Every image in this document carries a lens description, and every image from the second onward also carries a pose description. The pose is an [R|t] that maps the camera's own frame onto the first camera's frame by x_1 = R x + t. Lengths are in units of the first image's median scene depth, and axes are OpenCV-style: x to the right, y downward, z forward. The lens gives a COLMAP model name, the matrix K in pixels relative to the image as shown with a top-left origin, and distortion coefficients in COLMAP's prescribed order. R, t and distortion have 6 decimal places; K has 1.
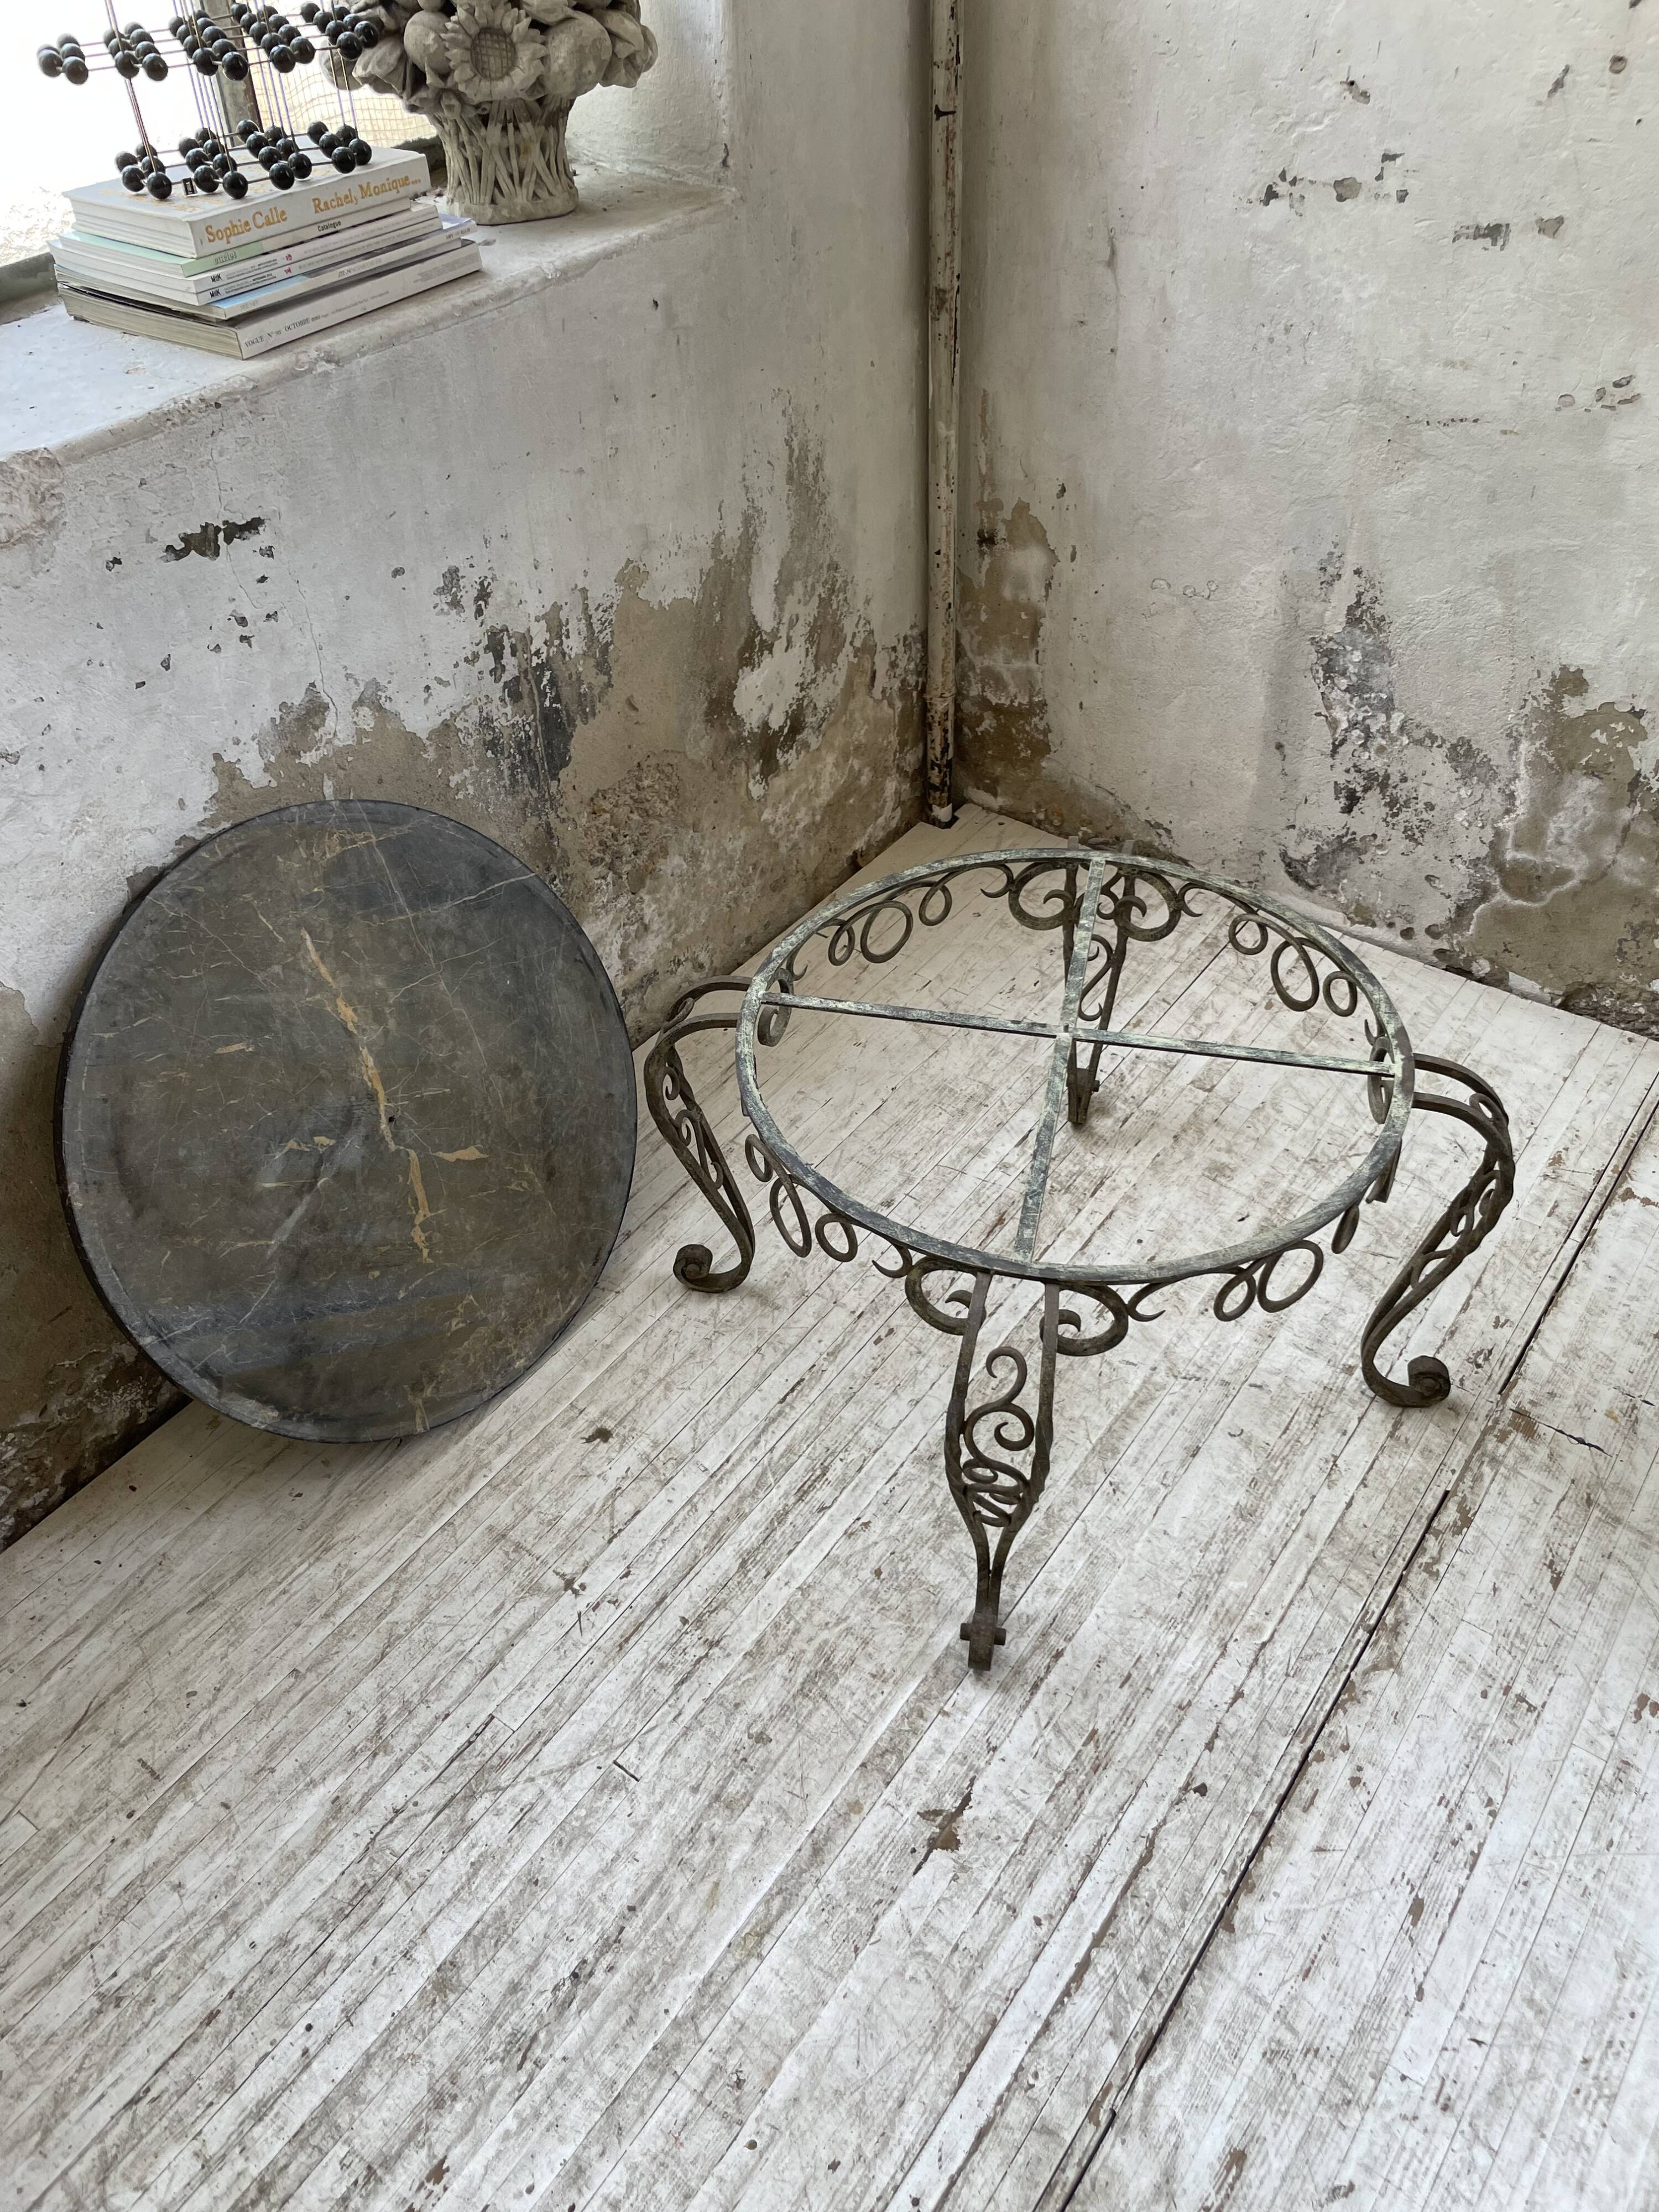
lens RADIAL K [[1679.3, 0, 835.5], [0, 1679.3, 1092.9], [0, 0, 1]] dist [0.085731, -0.123033]
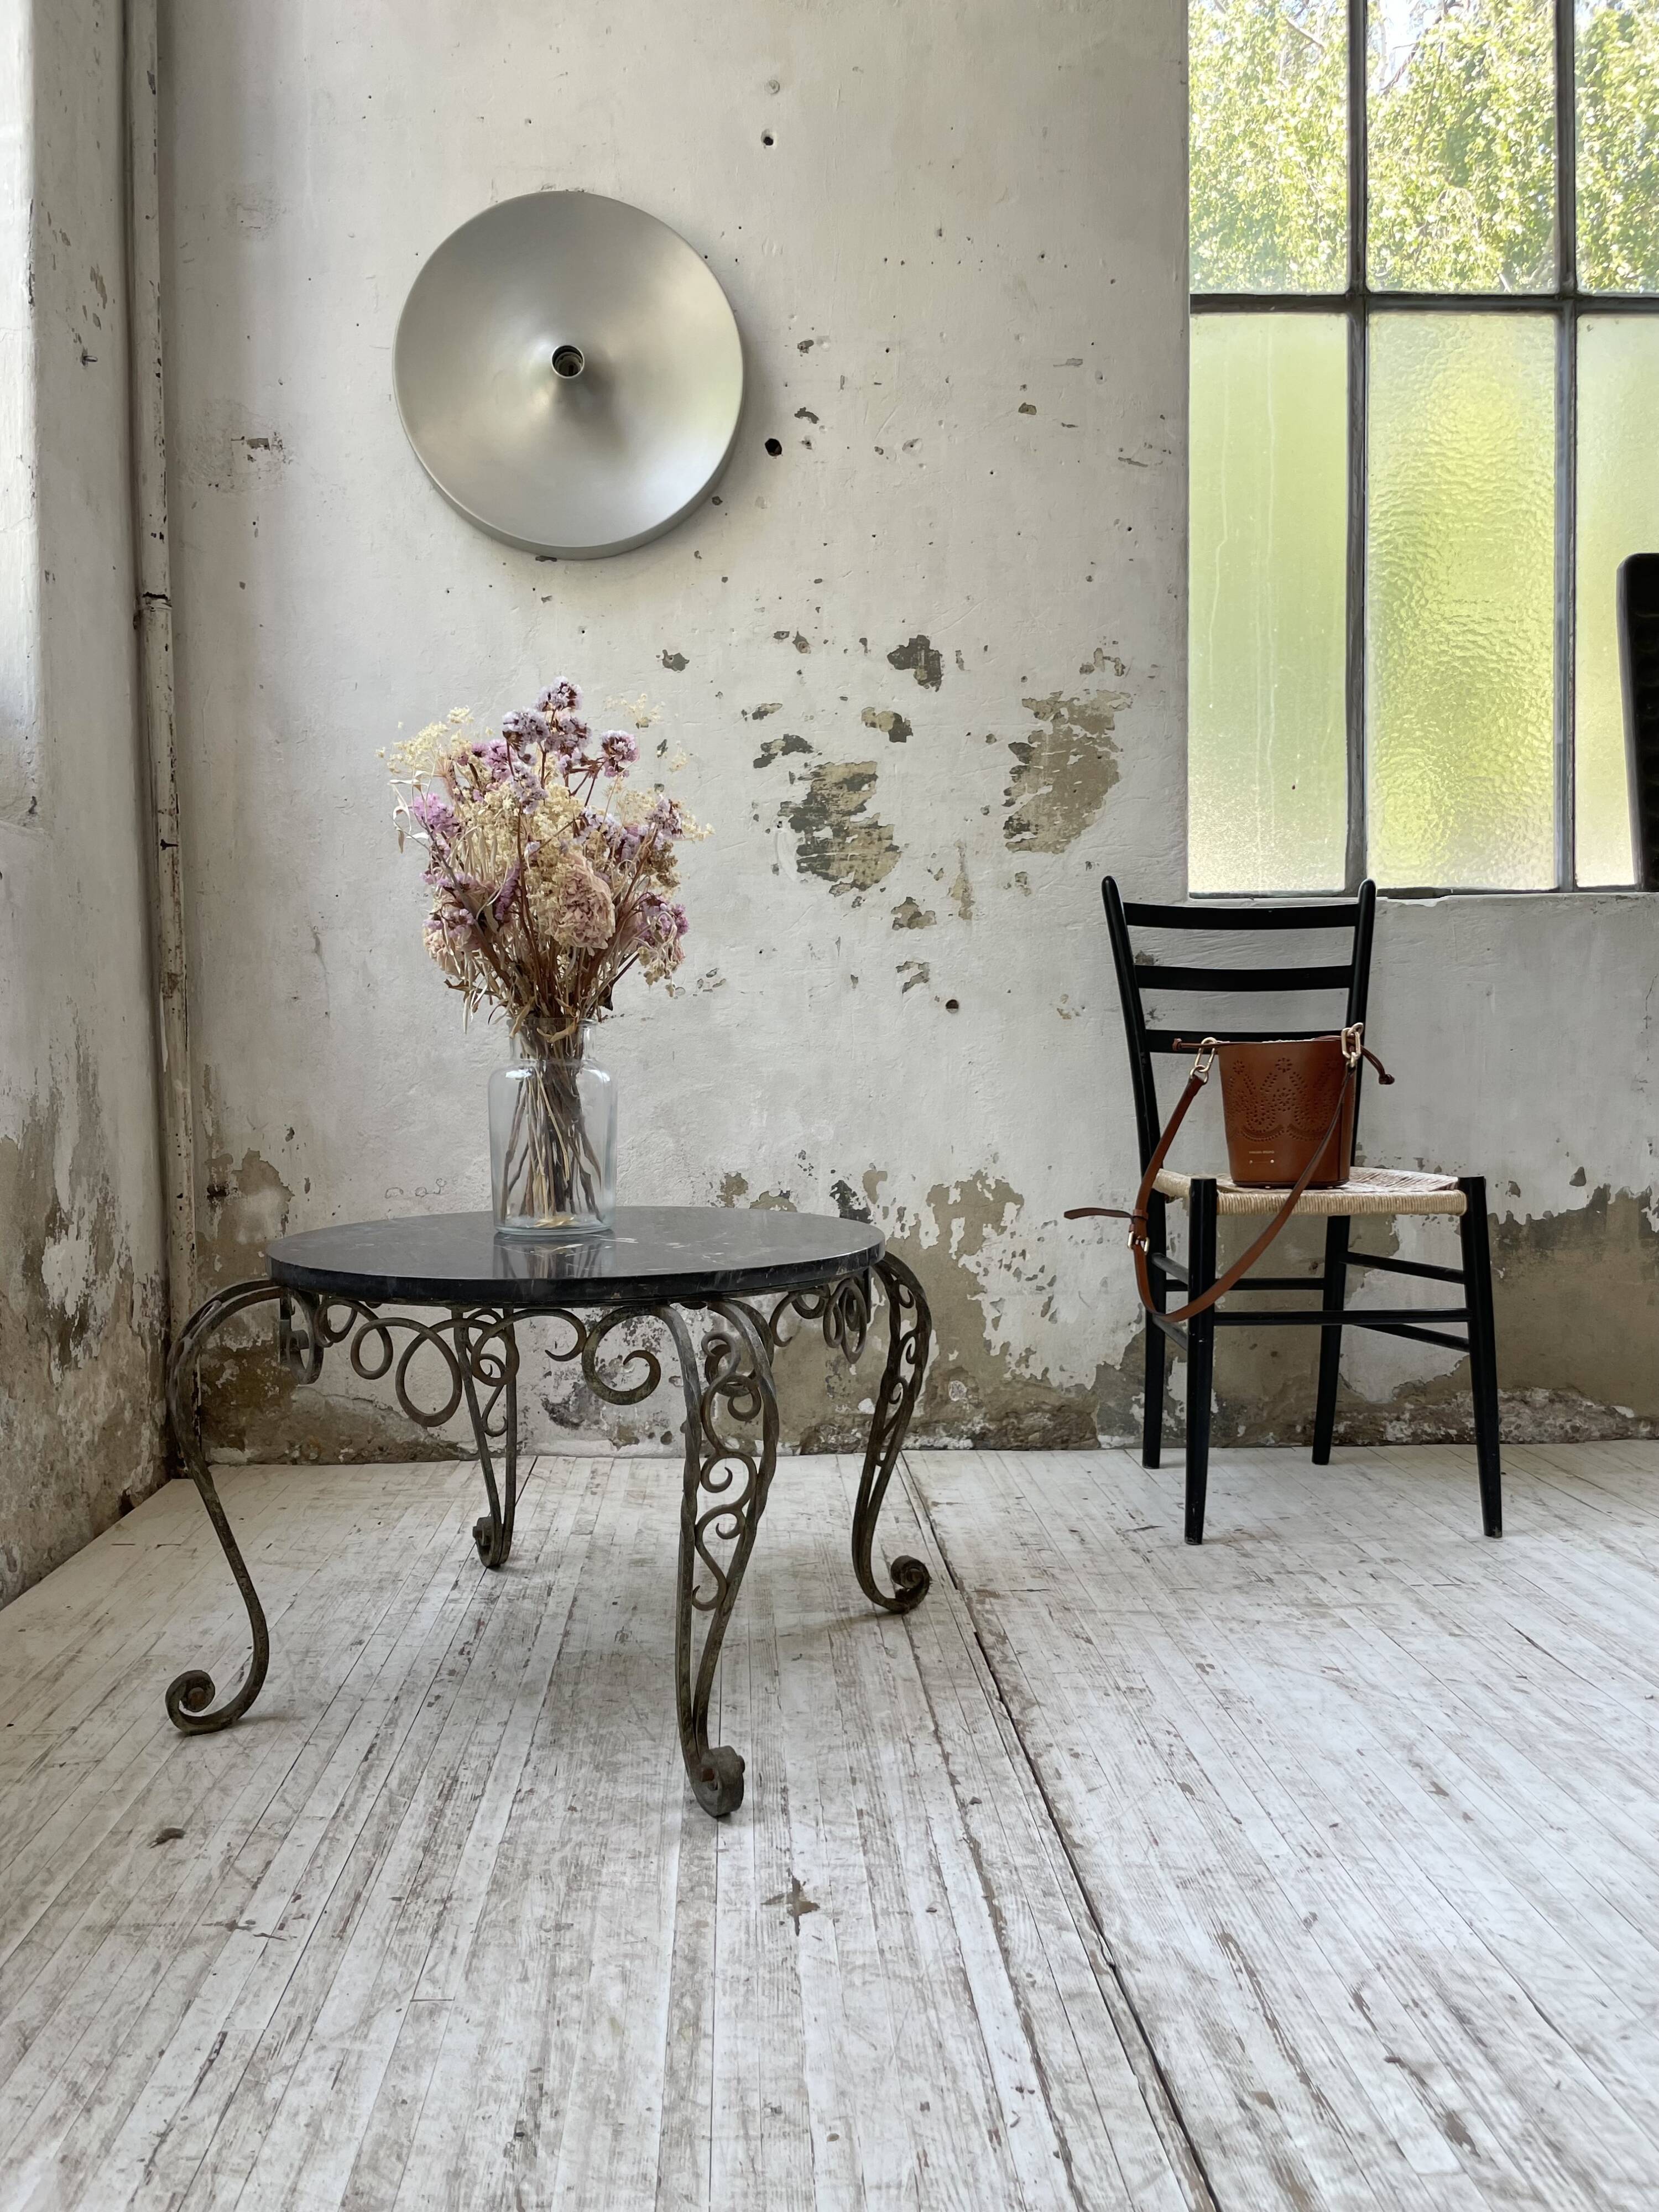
lens RADIAL K [[1679.1, 0, 809.8], [0, 1679.1, 1115.6], [0, 0, 1]] dist [0.097158, -0.132104]
pose [[0.782658, -0.005399, 0.622429, -0.360035], [0.399240, 0.771534, -0.495321, 0.410467], [-0.477550, 0.636165, 0.606003, 0.129639]]
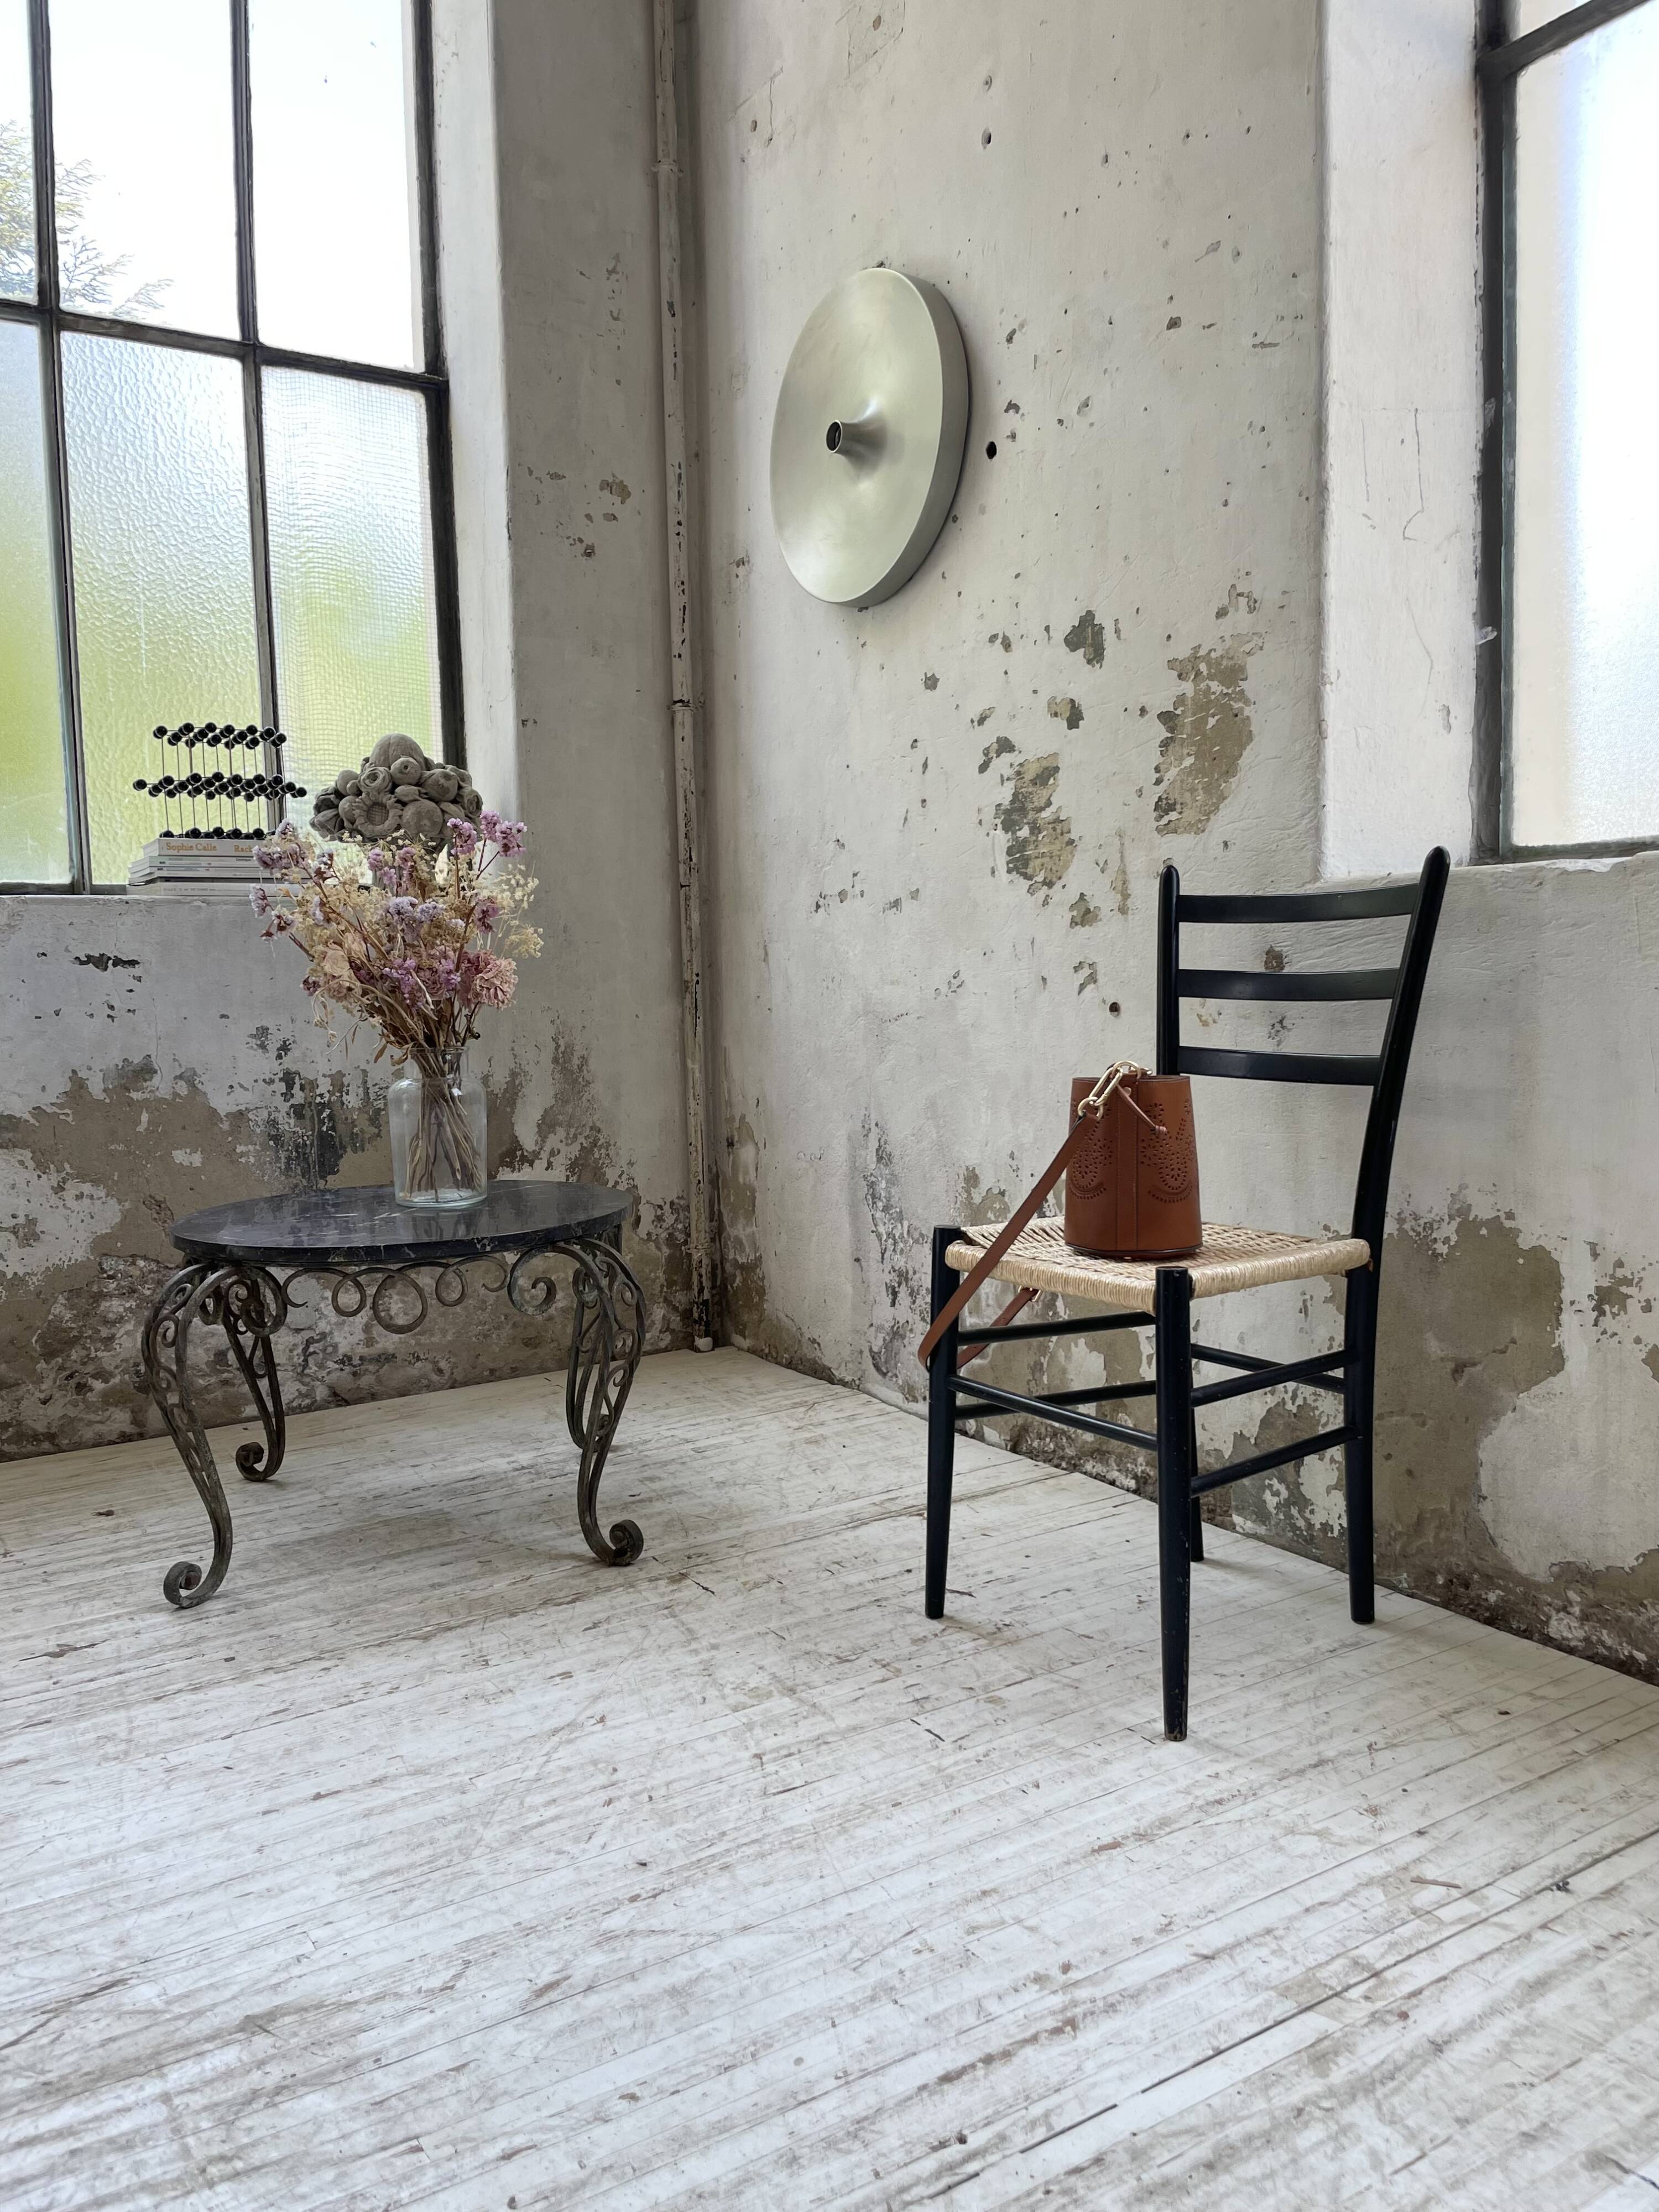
lens RADIAL K [[1673.1, 0, 845.9], [0, 1673.1, 1095.0], [0, 0, 1]] dist [0.097828, -0.144657]
pose [[0.933867, 0.030950, -0.356279, 0.844196], [-0.235462, 0.803046, -0.547425, 0.497196], [0.269166, 0.595113, 0.757225, -0.121062]]
